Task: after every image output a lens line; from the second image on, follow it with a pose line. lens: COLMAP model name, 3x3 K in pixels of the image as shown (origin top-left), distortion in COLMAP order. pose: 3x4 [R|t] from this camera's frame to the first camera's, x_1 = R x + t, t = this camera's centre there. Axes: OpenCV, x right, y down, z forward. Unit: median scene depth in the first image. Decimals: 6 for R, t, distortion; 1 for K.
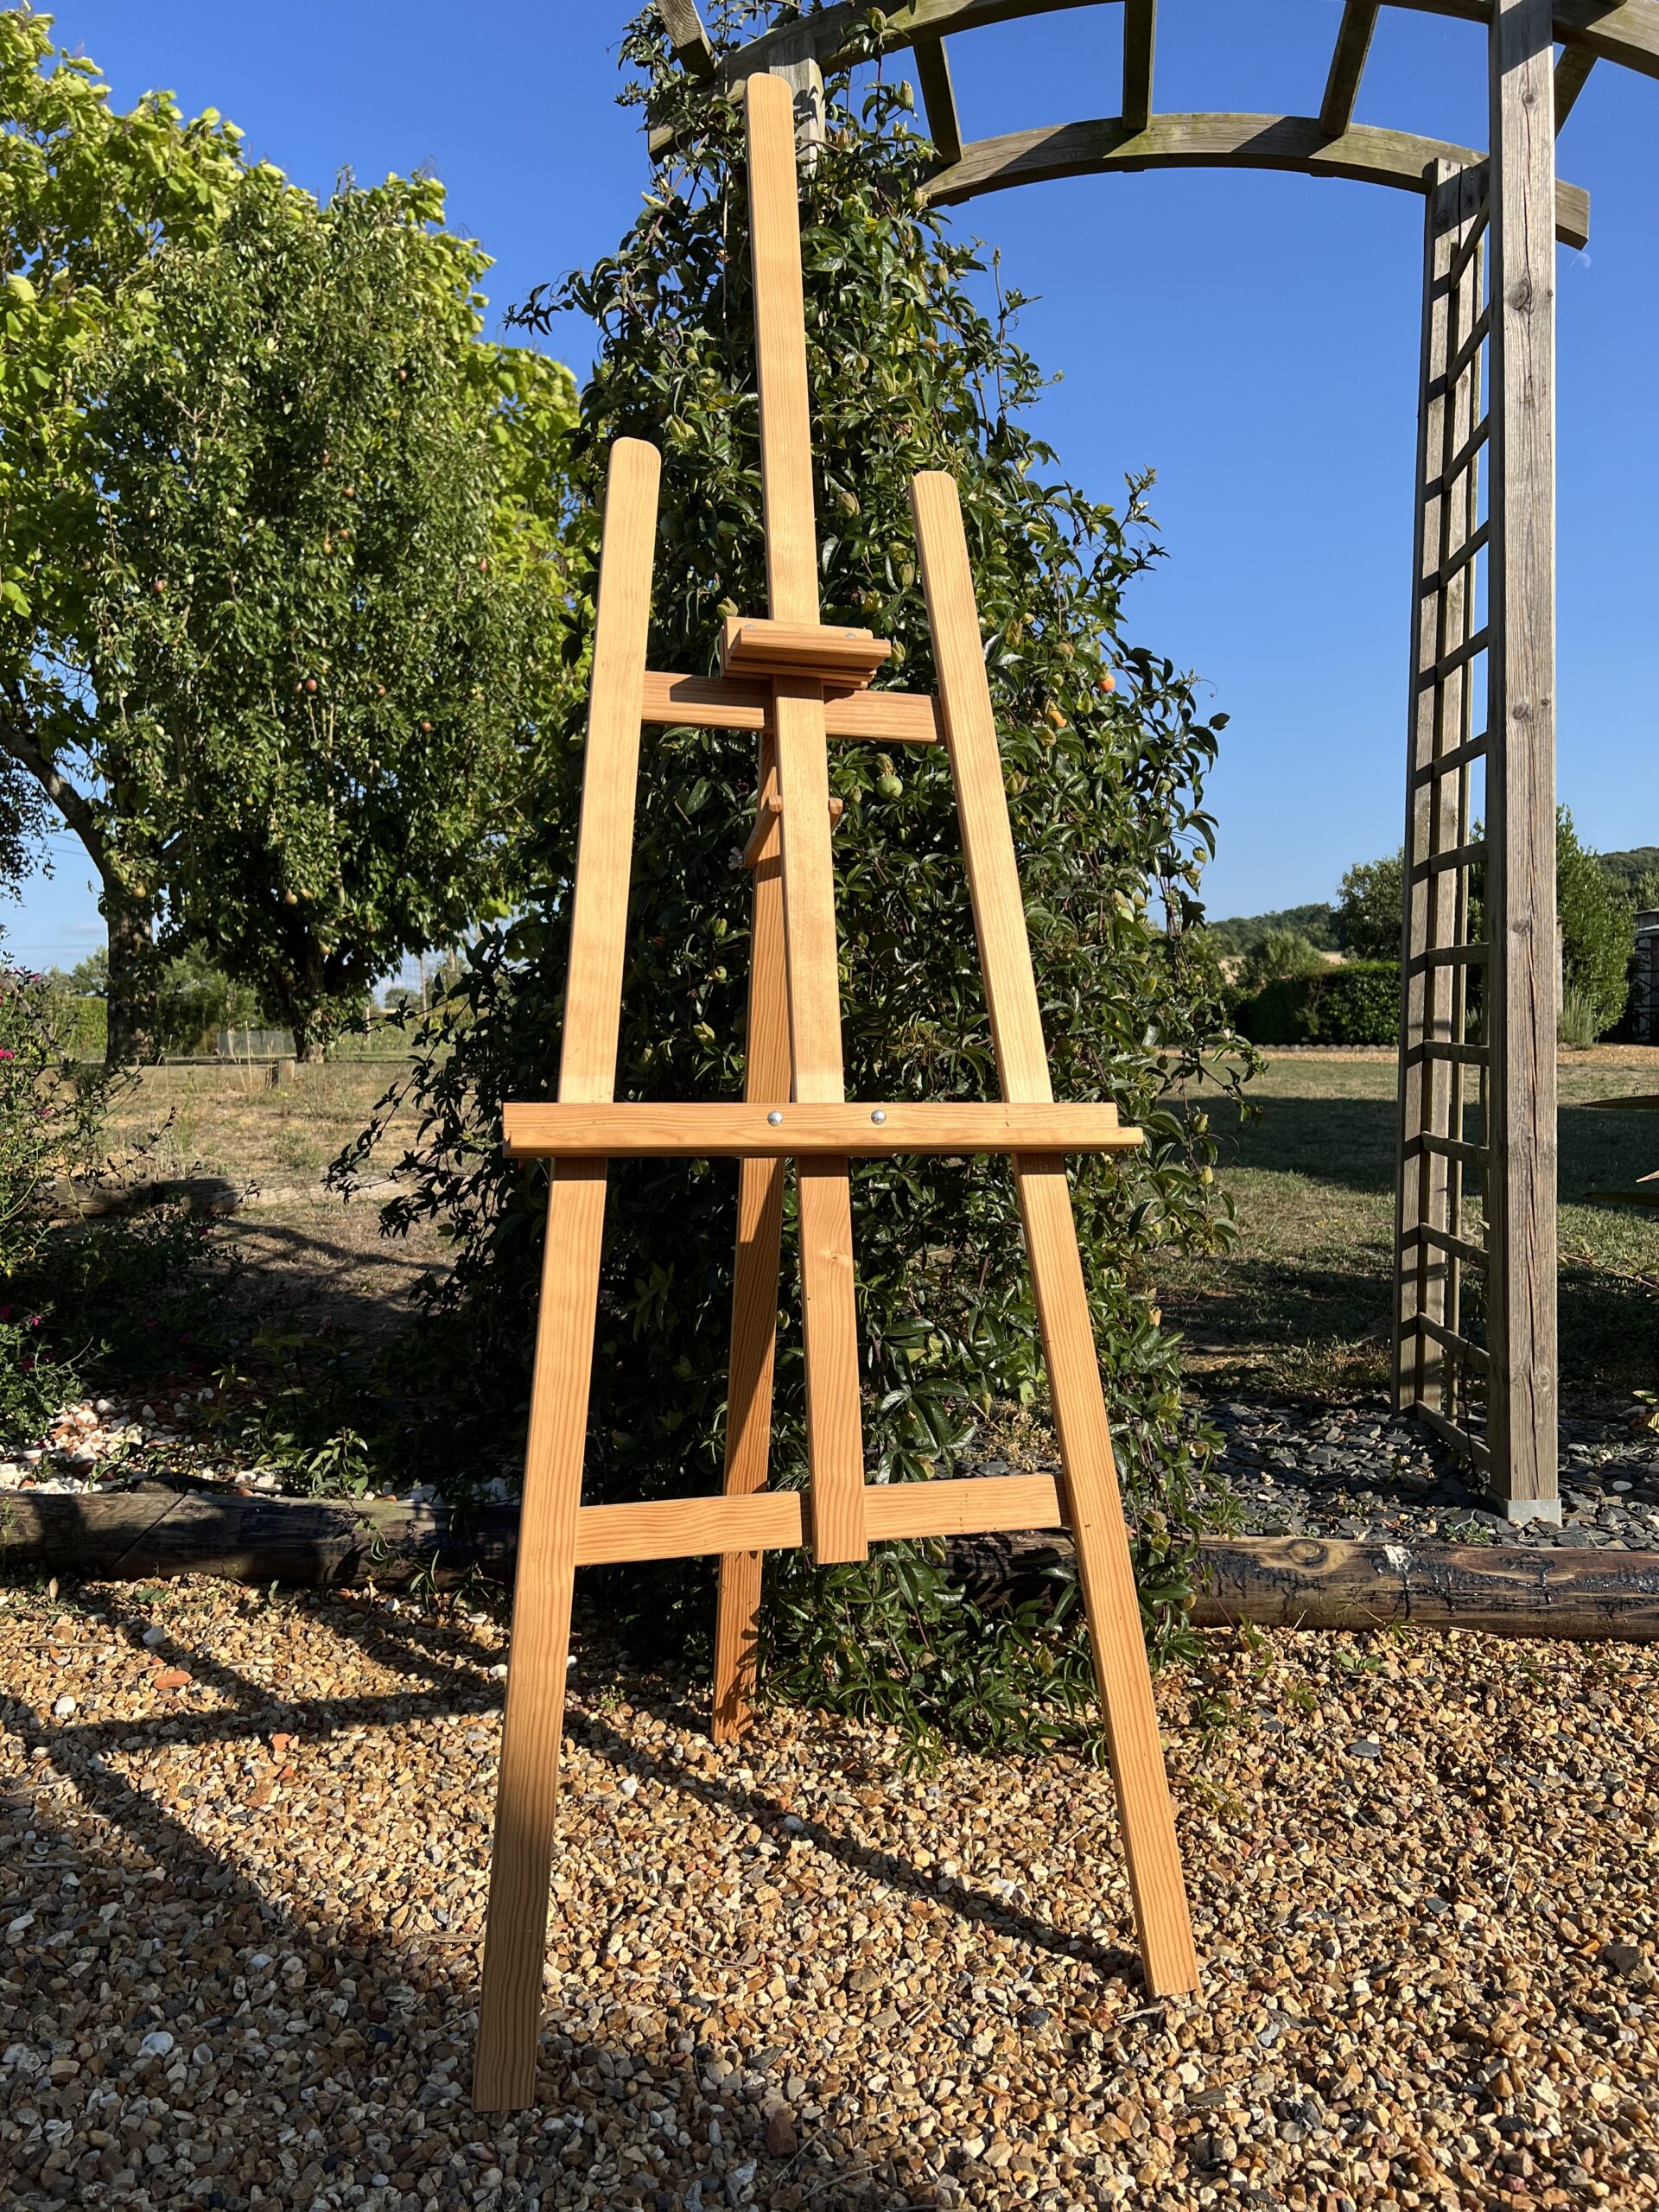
lens RADIAL K [[1675.0, 0, 822.3], [0, 1675.0, 1105.7], [0, 0, 1]] dist [-0.005524, 0.003464]
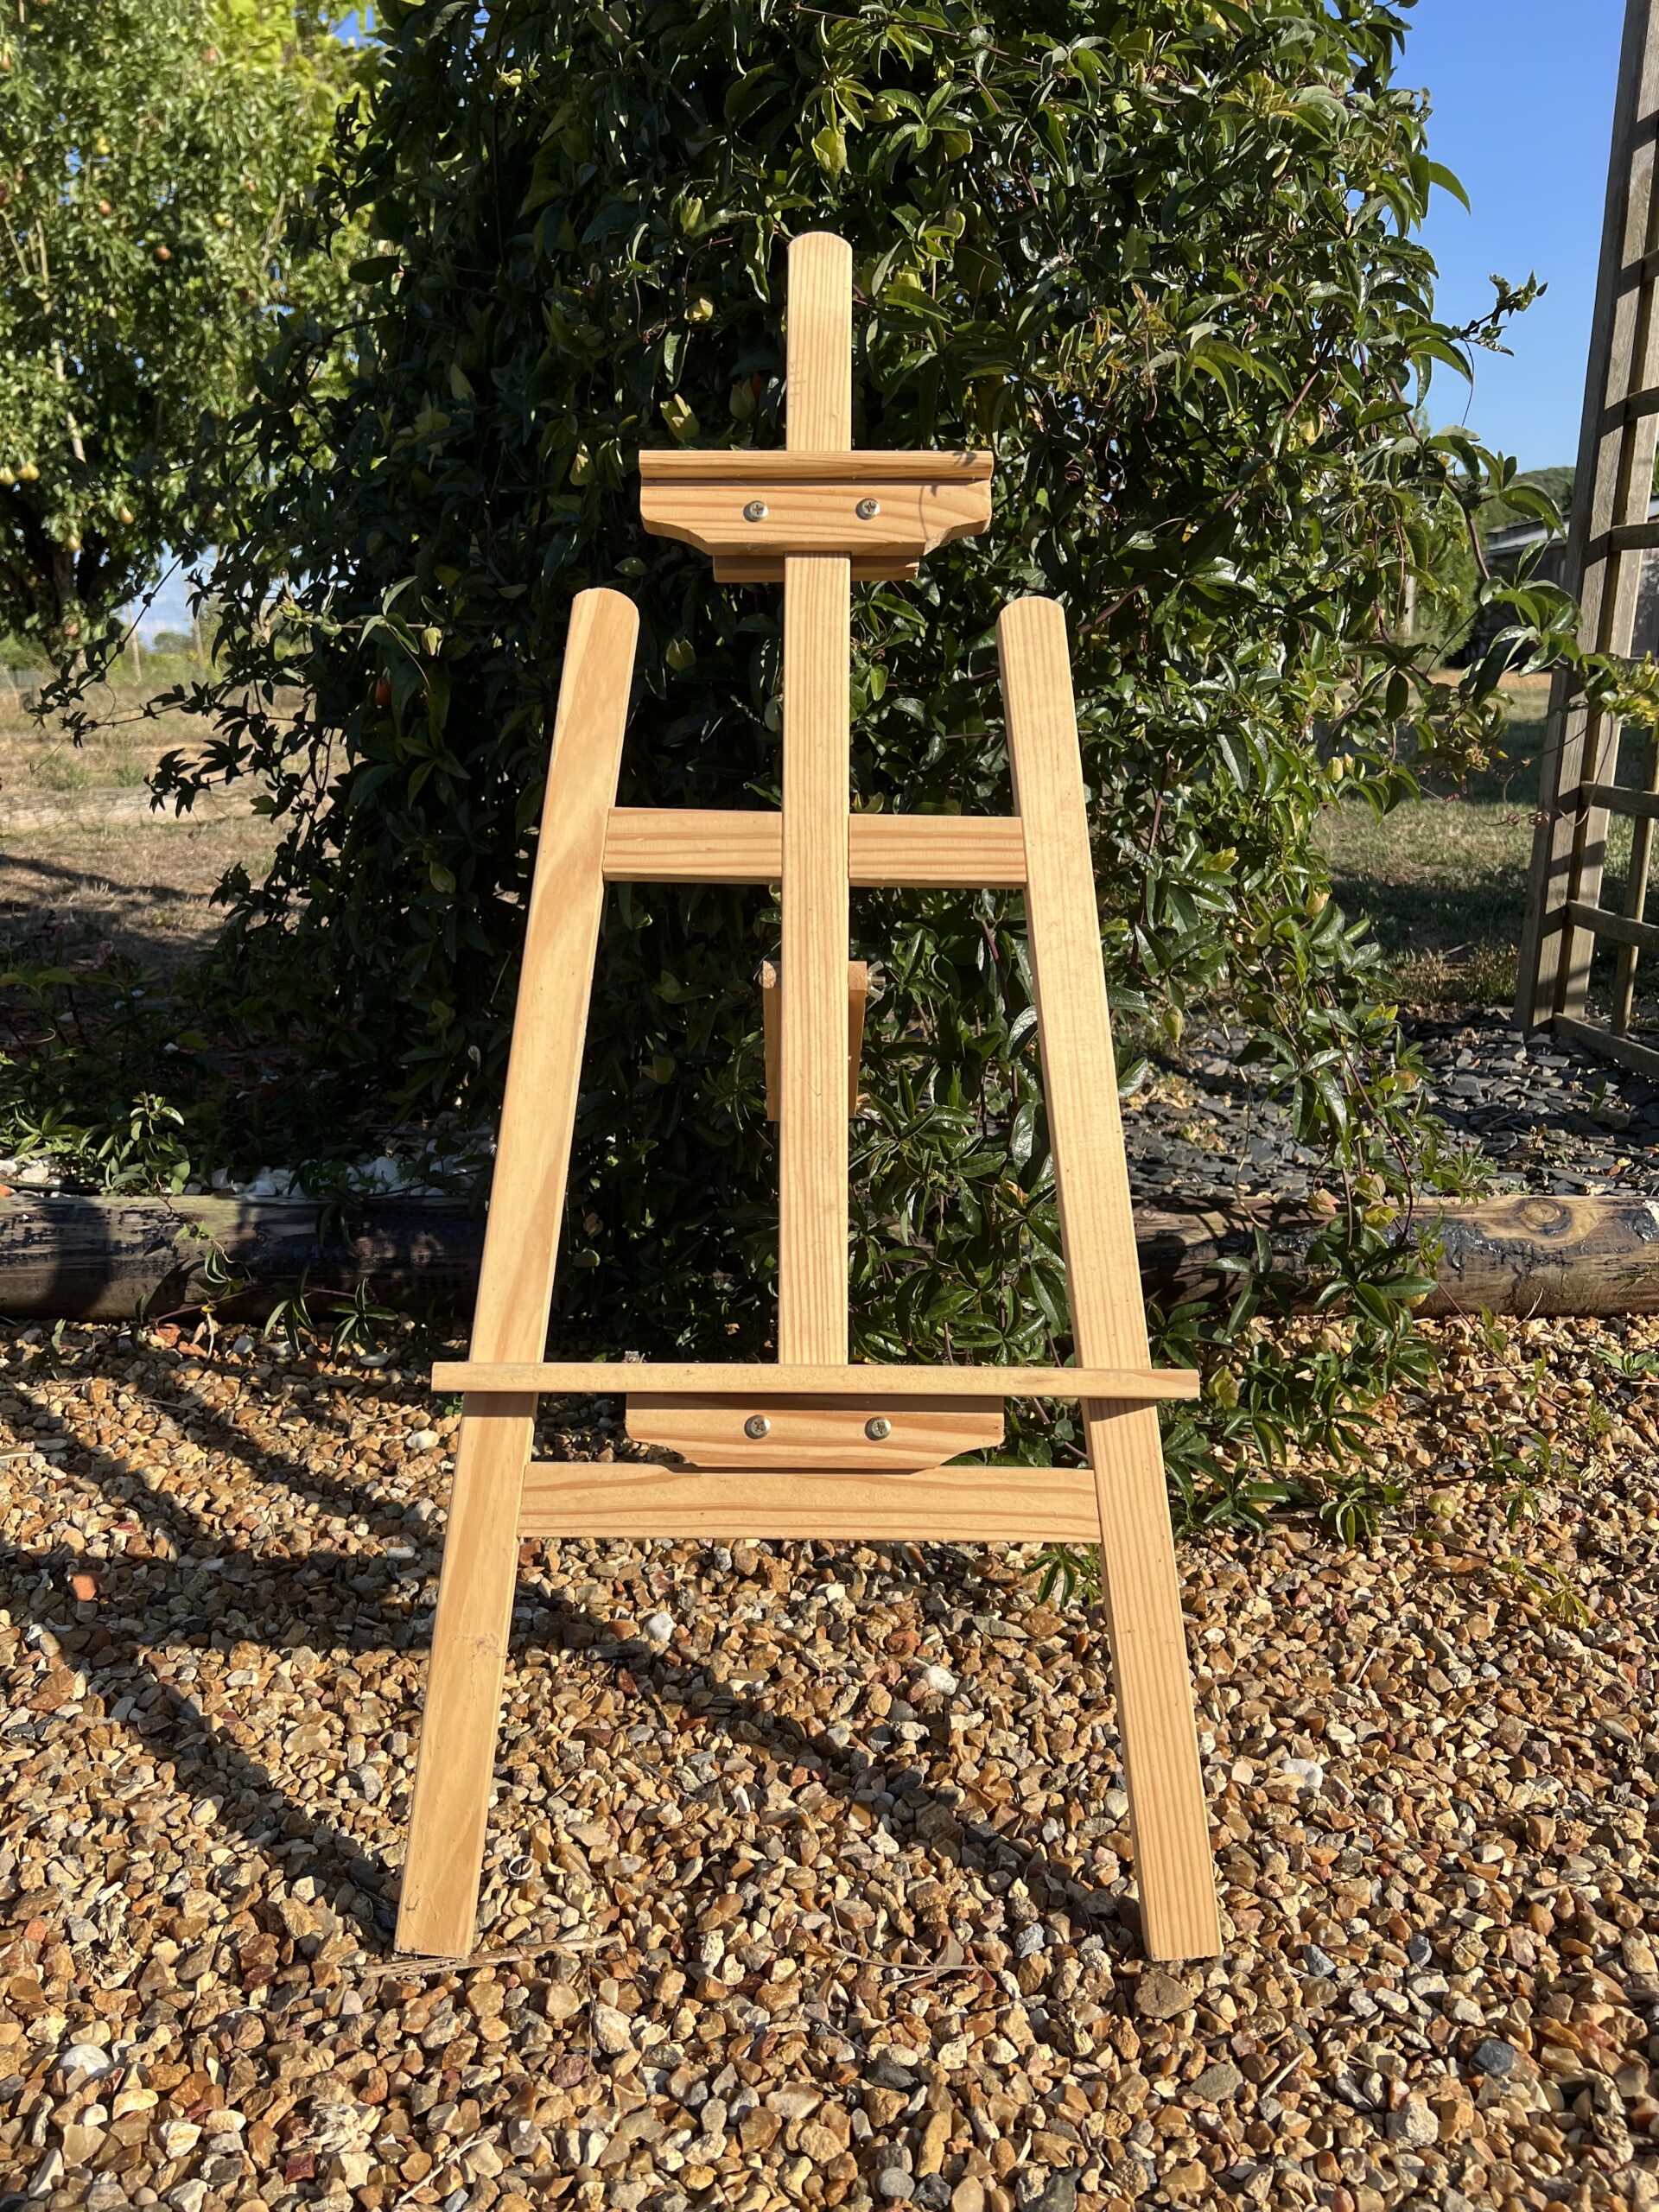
lens RADIAL K [[1597.1, 0, 837.1], [0, 1597.1, 1219.4], [0, 0, 1]] dist [0.010546, -0.000832]
pose [[0.991936, -0.045014, 0.118477, -0.121843], [0.010745, 0.961304, 0.275280, 0.094625], [-0.126284, -0.271787, 0.954036, 0.480960]]
